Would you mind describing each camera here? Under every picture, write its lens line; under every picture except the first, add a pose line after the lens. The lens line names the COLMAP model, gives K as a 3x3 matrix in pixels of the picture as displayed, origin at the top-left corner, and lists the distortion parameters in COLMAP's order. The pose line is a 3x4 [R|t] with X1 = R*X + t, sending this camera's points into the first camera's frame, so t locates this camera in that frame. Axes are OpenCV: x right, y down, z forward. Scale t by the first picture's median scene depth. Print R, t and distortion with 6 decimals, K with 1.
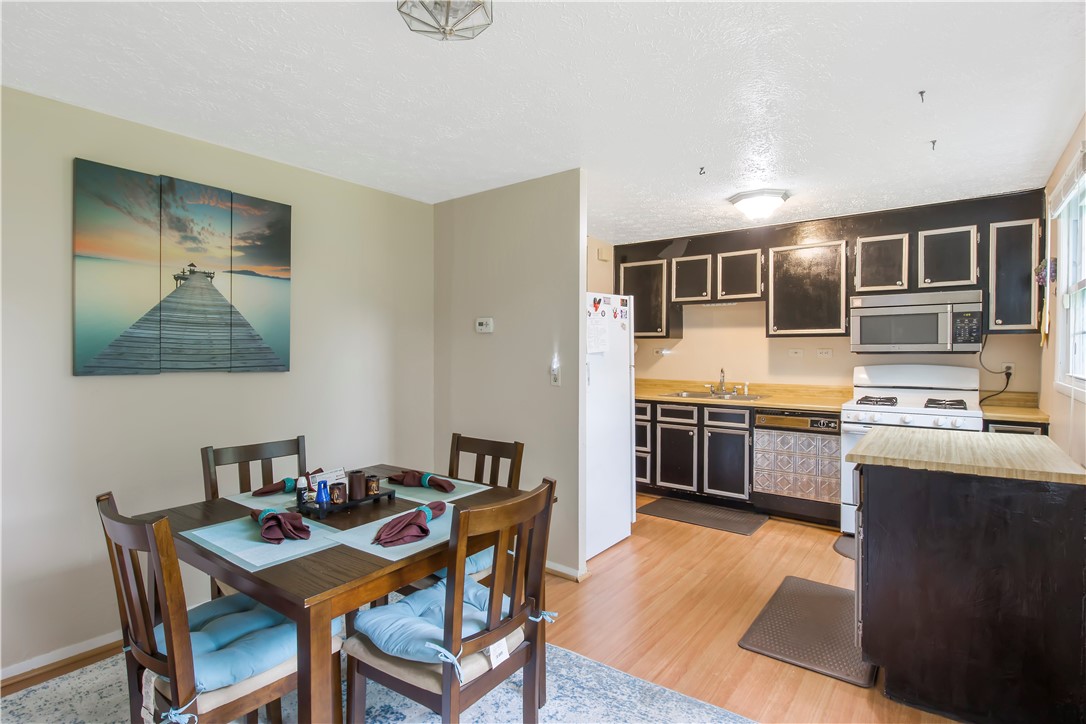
lens RADIAL K [[541.6, 0, 543.0], [0, 541.6, 362.0], [0, 0, 1]] dist [-0.009217, -0.000129]
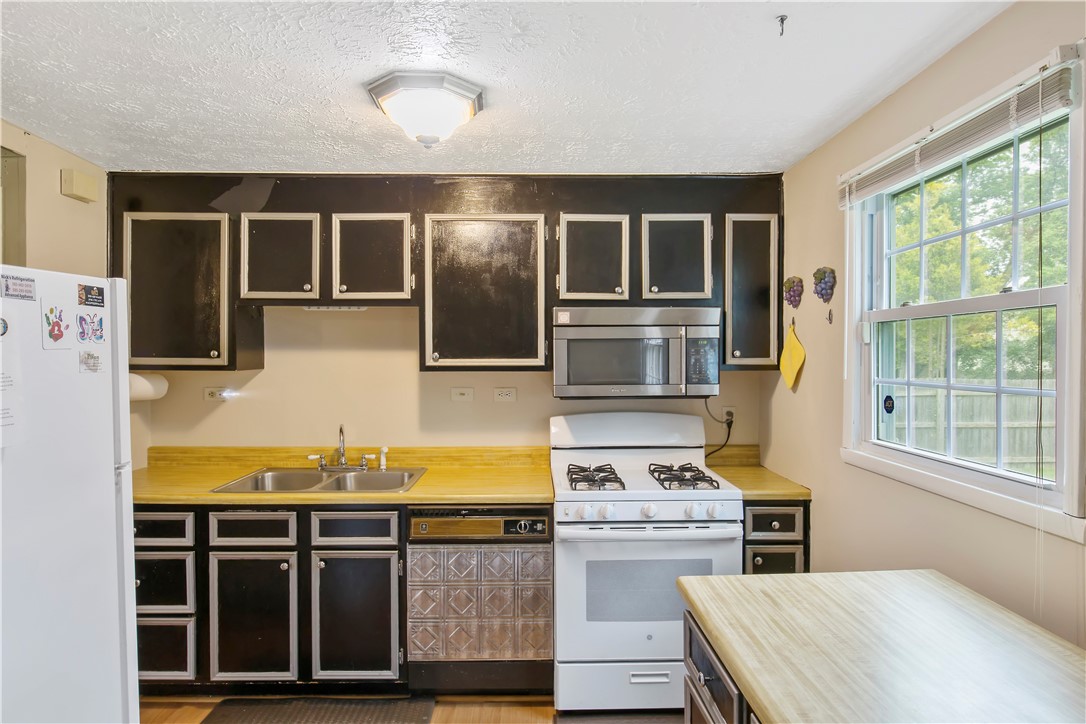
lens RADIAL K [[632.4, 0, 543.0], [0, 632.4, 362.0], [0, 0, 1]] dist [-0.008792, -0.000461]
pose [[0.784294, -0.005966, 0.620361, 0.108396], [0.013389, 0.999884, -0.007312, -0.050727], [-0.620245, 0.014041, 0.784283, 0.421345]]
